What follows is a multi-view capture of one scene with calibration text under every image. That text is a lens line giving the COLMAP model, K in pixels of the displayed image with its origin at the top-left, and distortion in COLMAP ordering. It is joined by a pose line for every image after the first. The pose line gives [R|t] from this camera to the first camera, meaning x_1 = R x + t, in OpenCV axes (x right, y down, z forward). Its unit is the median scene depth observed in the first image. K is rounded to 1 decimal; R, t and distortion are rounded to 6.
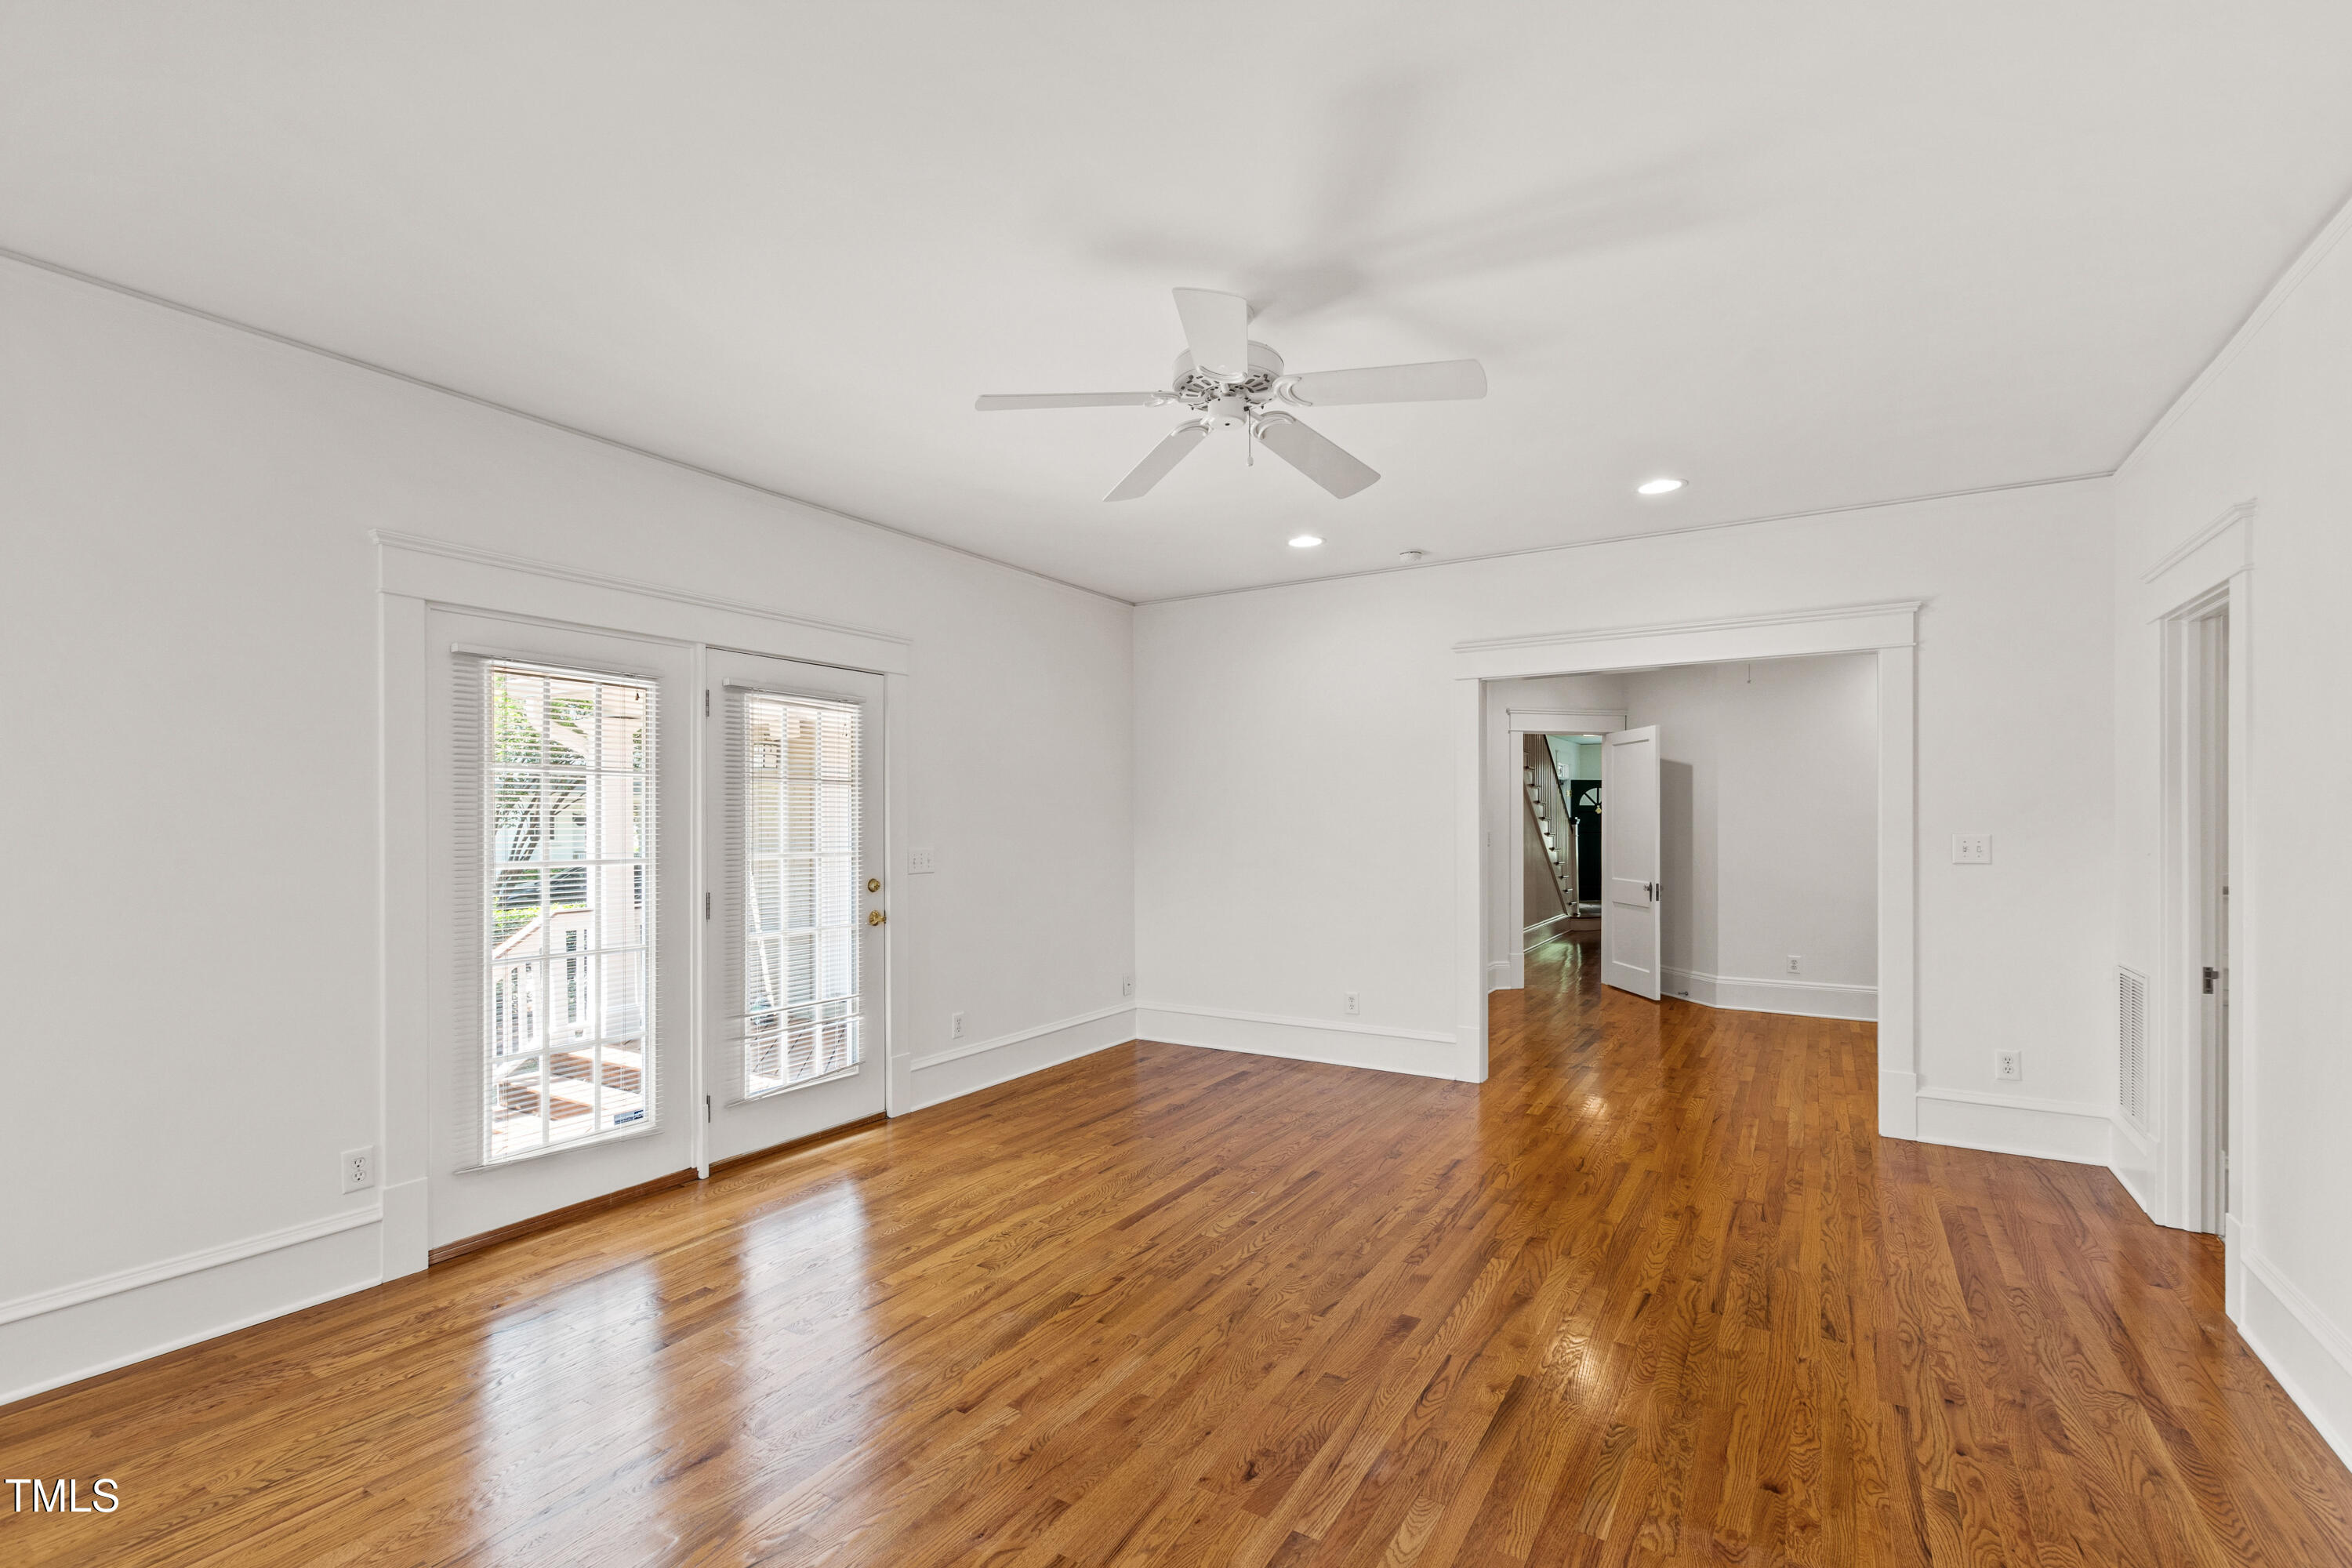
lens RADIAL K [[1046.3, 0, 1117.0], [0, 1046.3, 816.1], [0, 0, 1]] dist [0.009324, -0.004609]
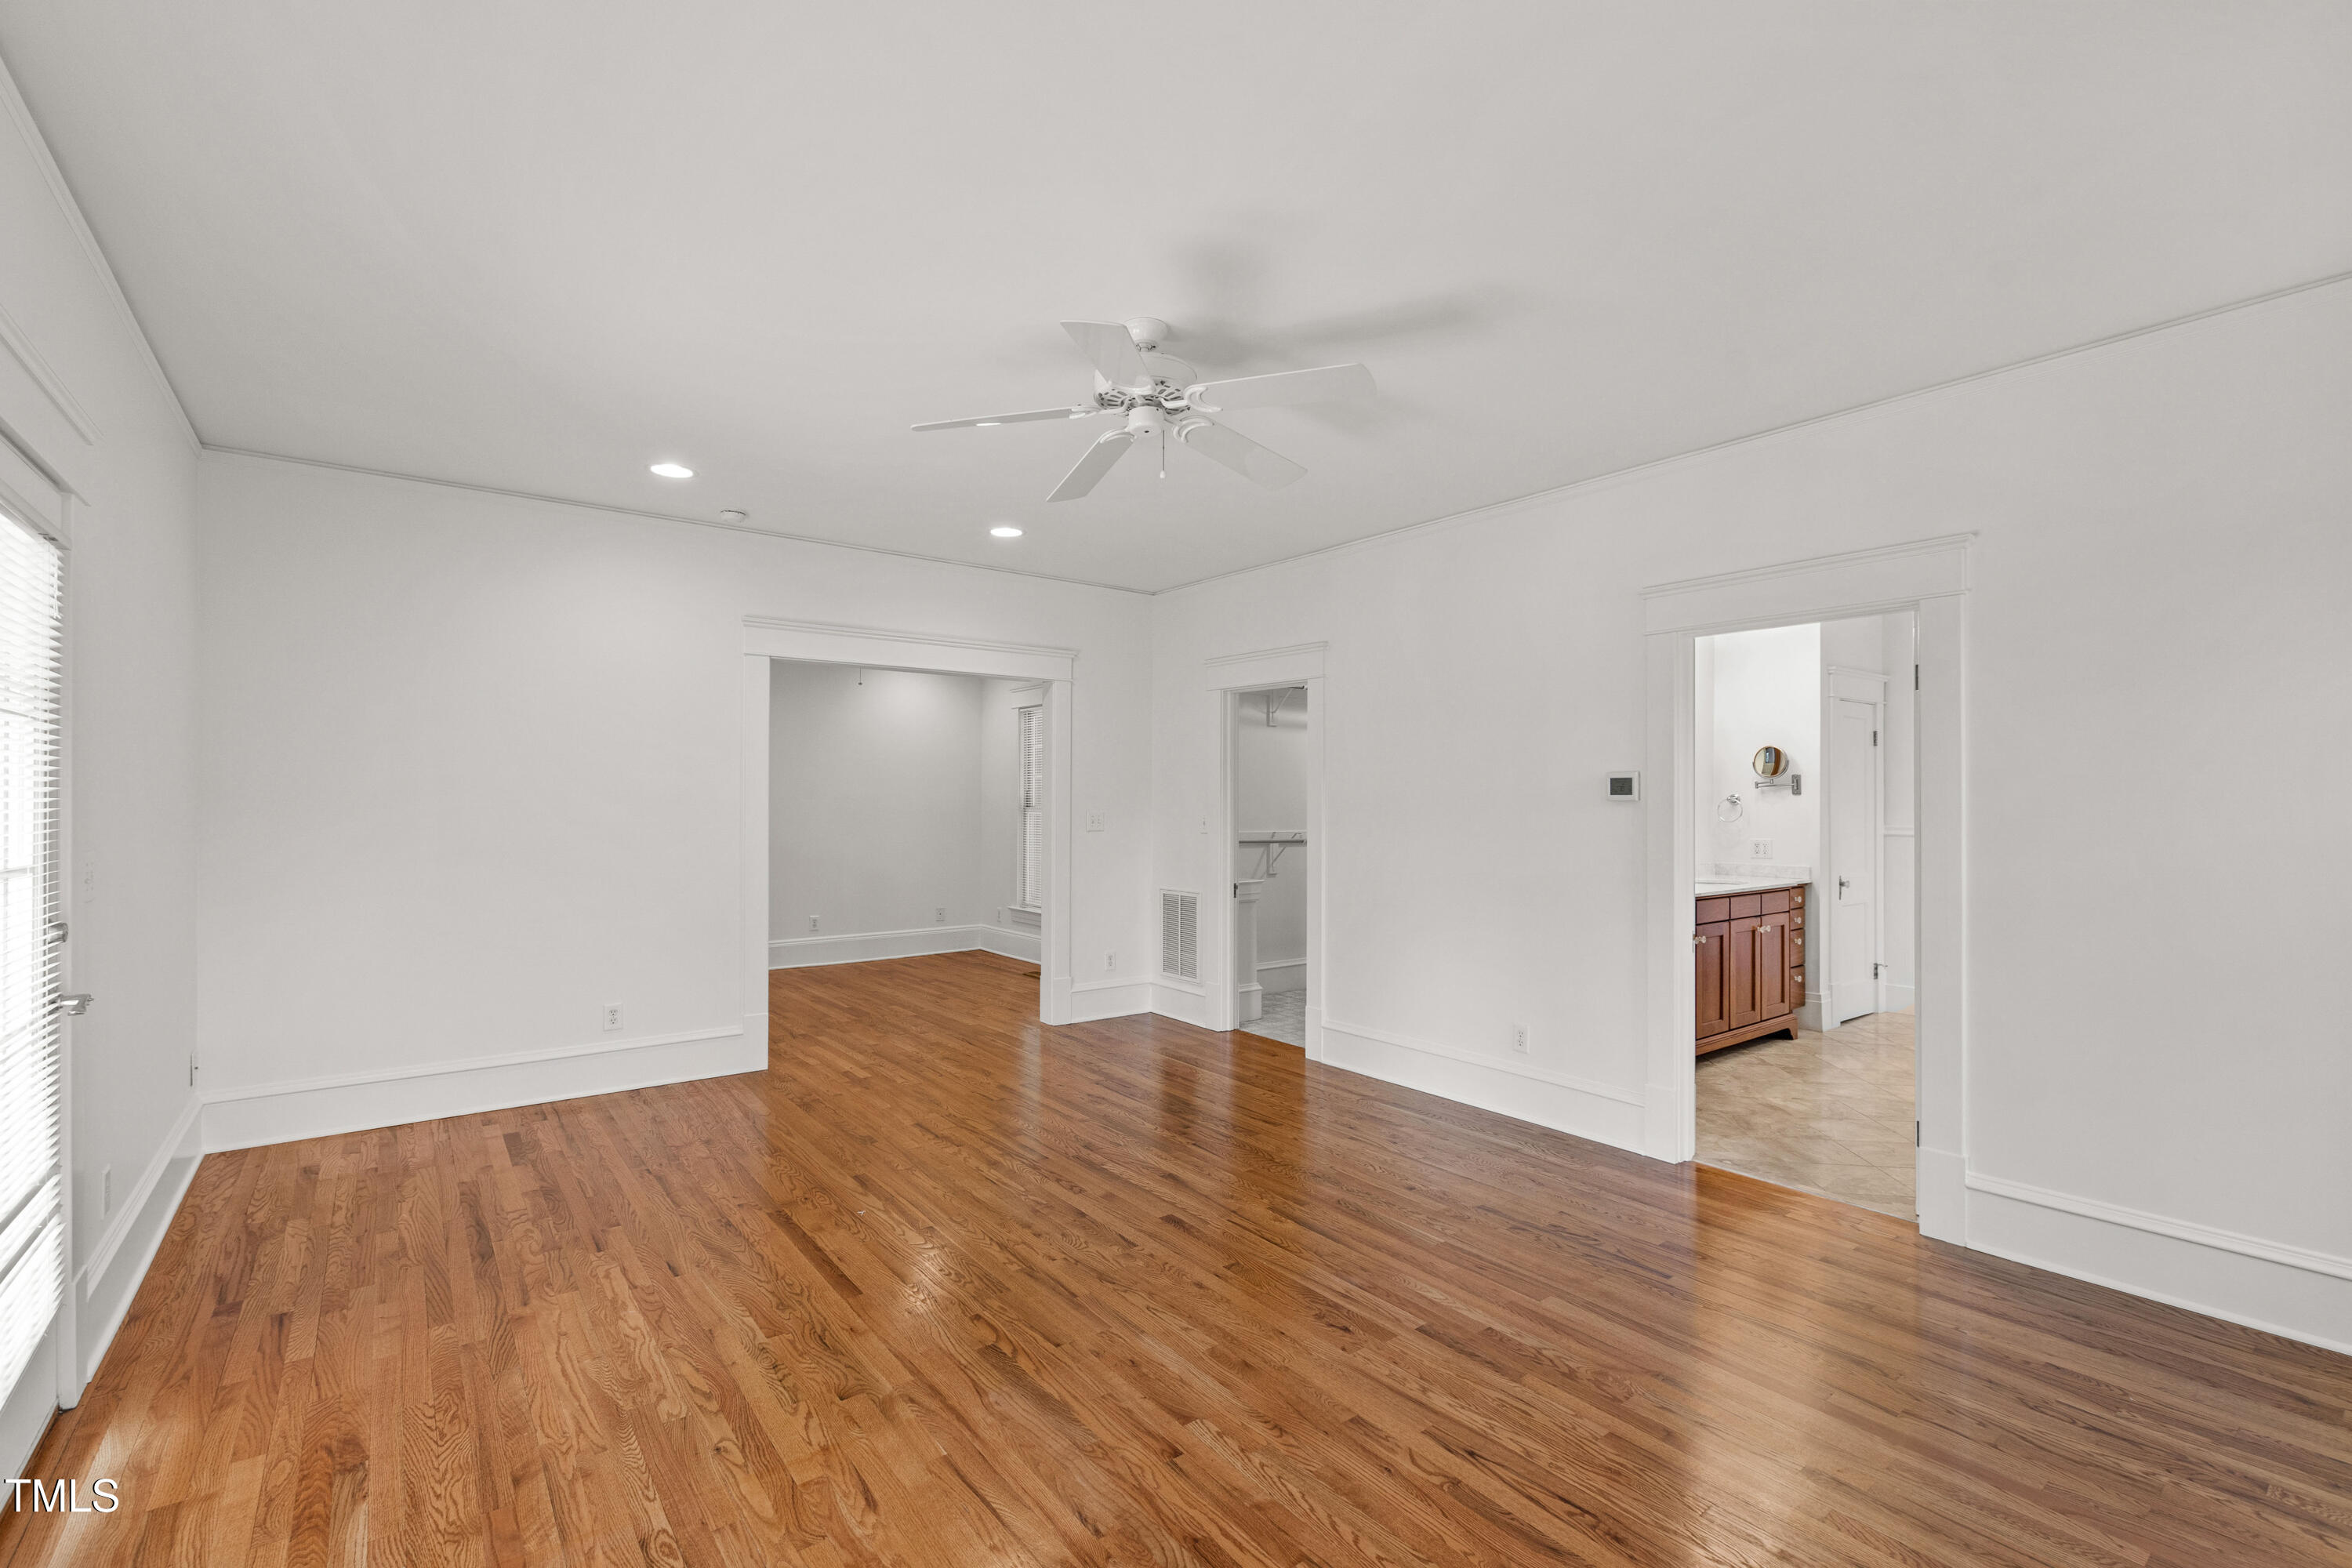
lens RADIAL K [[1046.3, 0, 1170.0], [0, 1046.3, 797.0], [0, 0, 1]] dist [0.009324, -0.004609]
pose [[0.329612, 0.007319, 0.944088, -0.633548], [-0.008783, 0.999950, -0.004686, 0.002367], [-0.944076, -0.006747, 0.329659, 0.447384]]
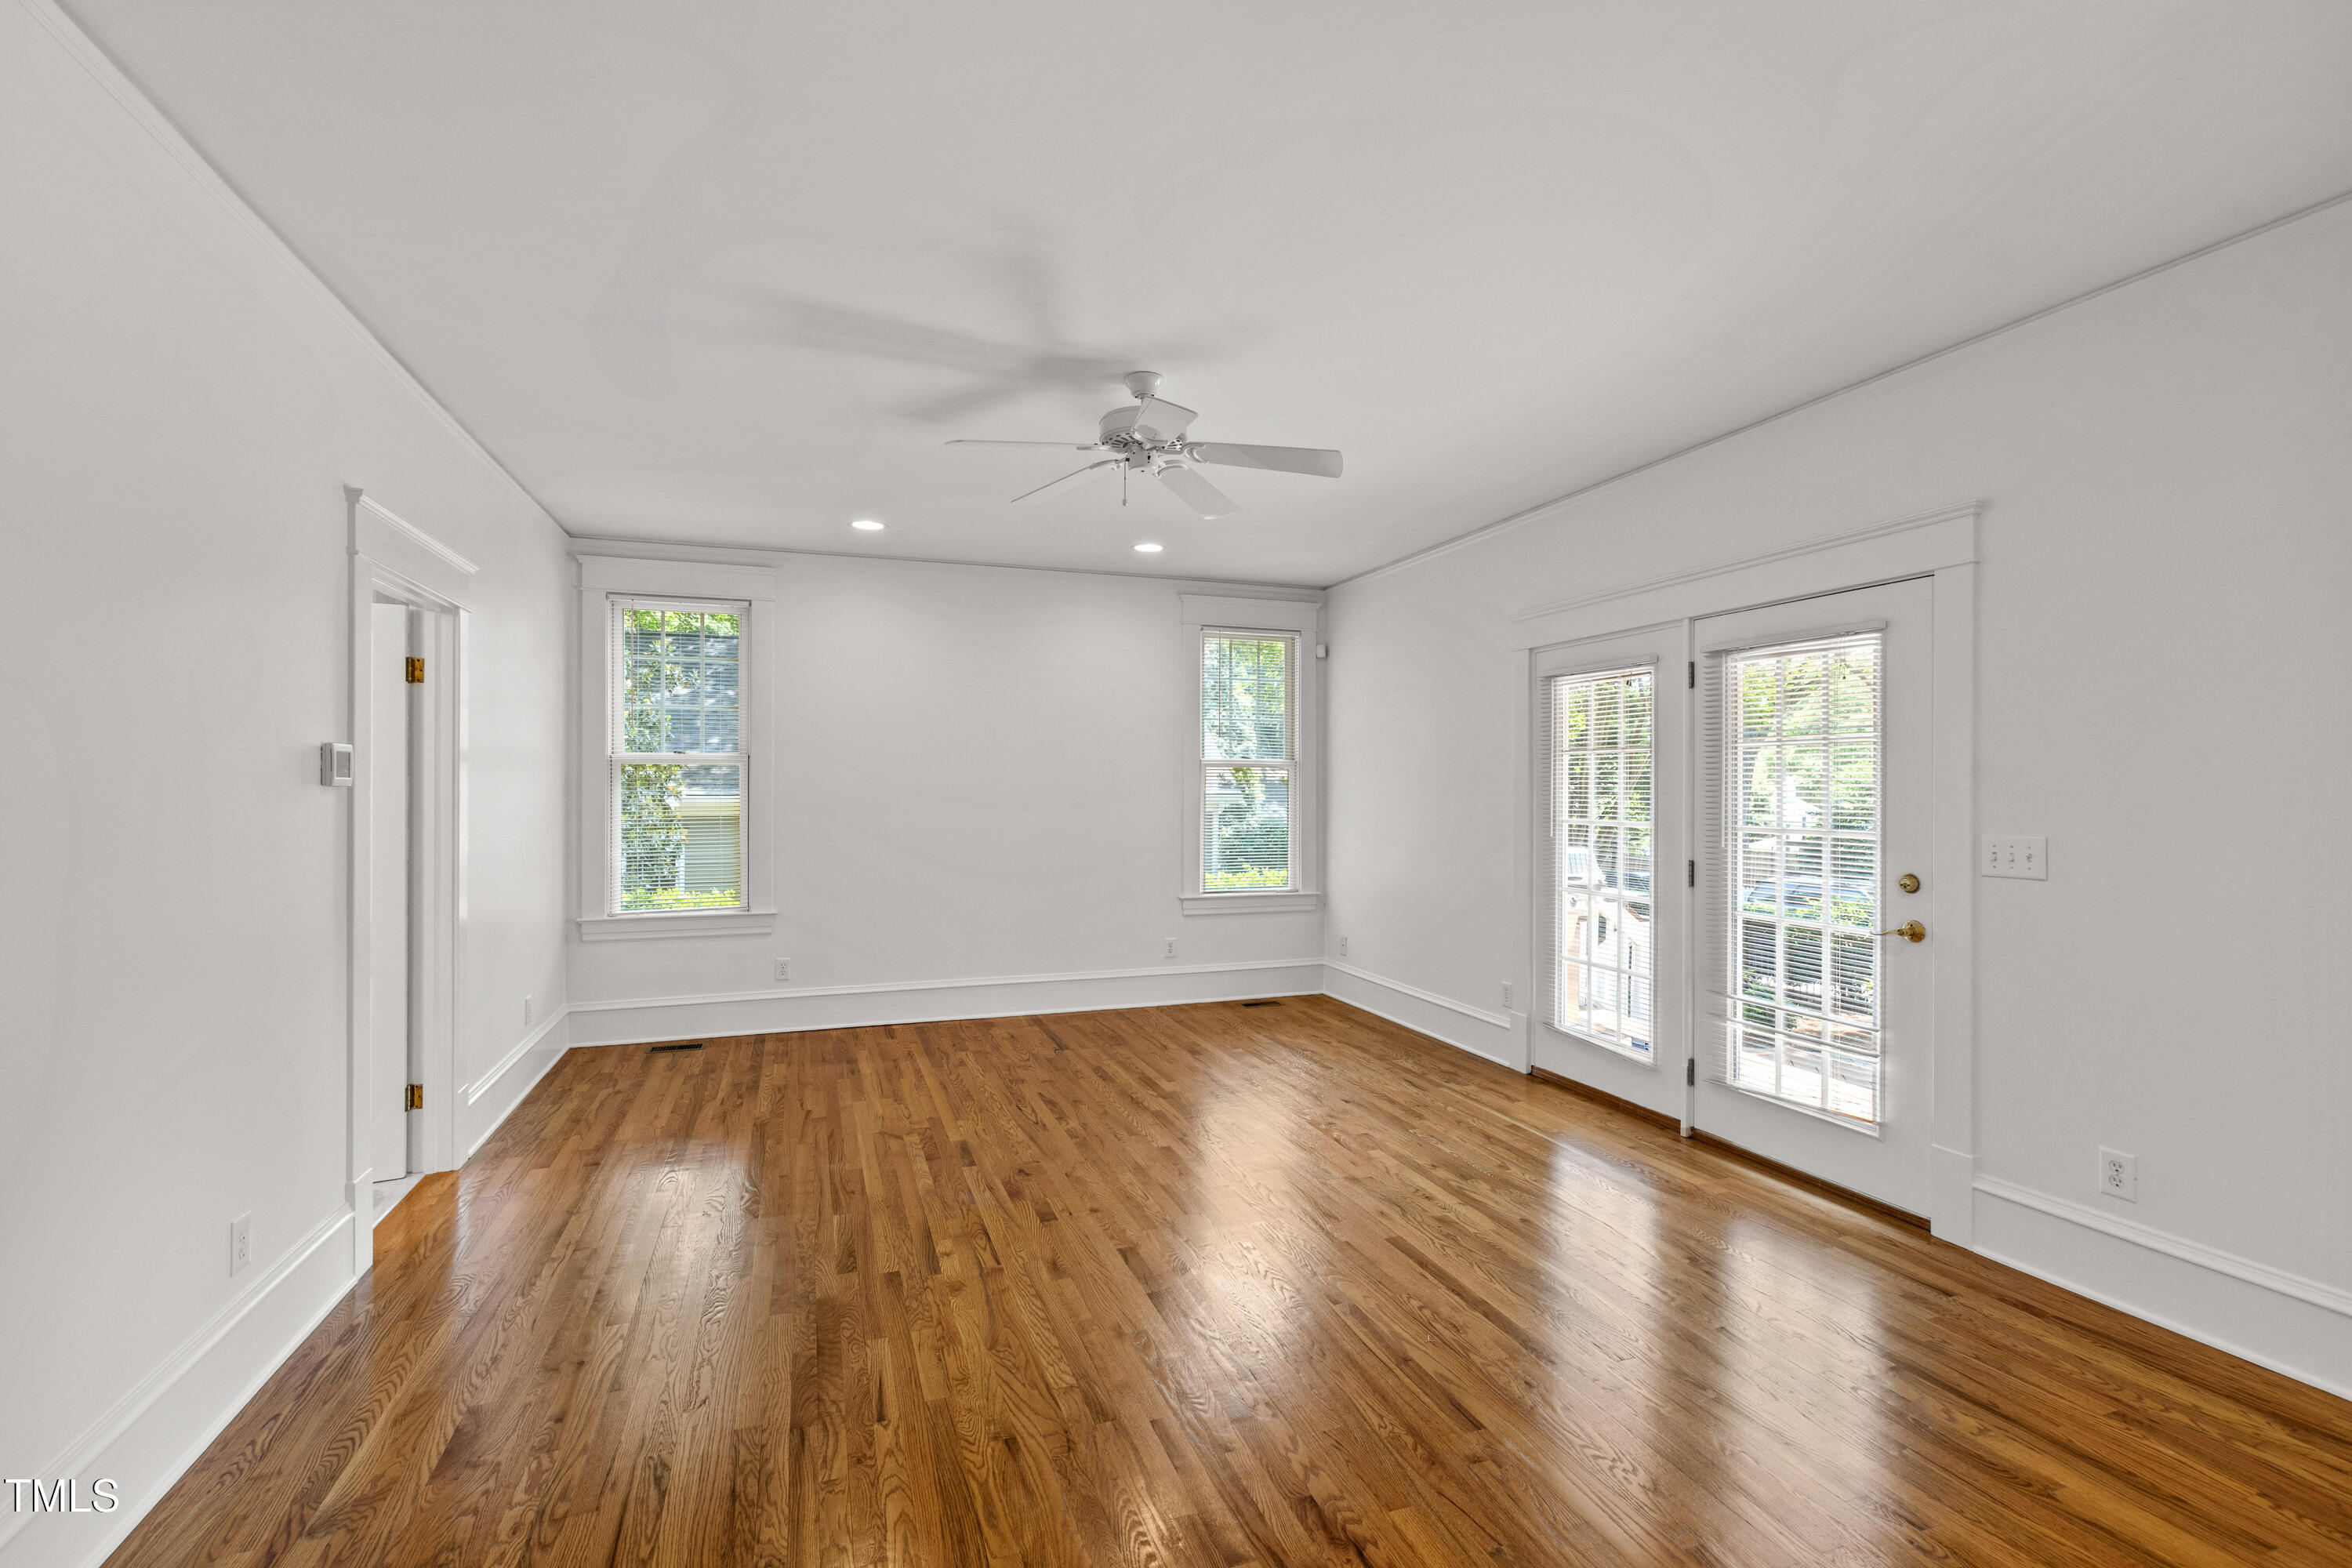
lens RADIAL K [[1046.3, 0, 1164.4], [0, 1046.3, 786.4], [0, 0, 1]] dist [0.009324, -0.004609]
pose [[-0.604629, 0.001084, -0.796506, 0.764731], [0.004676, 0.999987, -0.002189, 0.000653], [0.796493, -0.005048, -0.604626, 1.260189]]
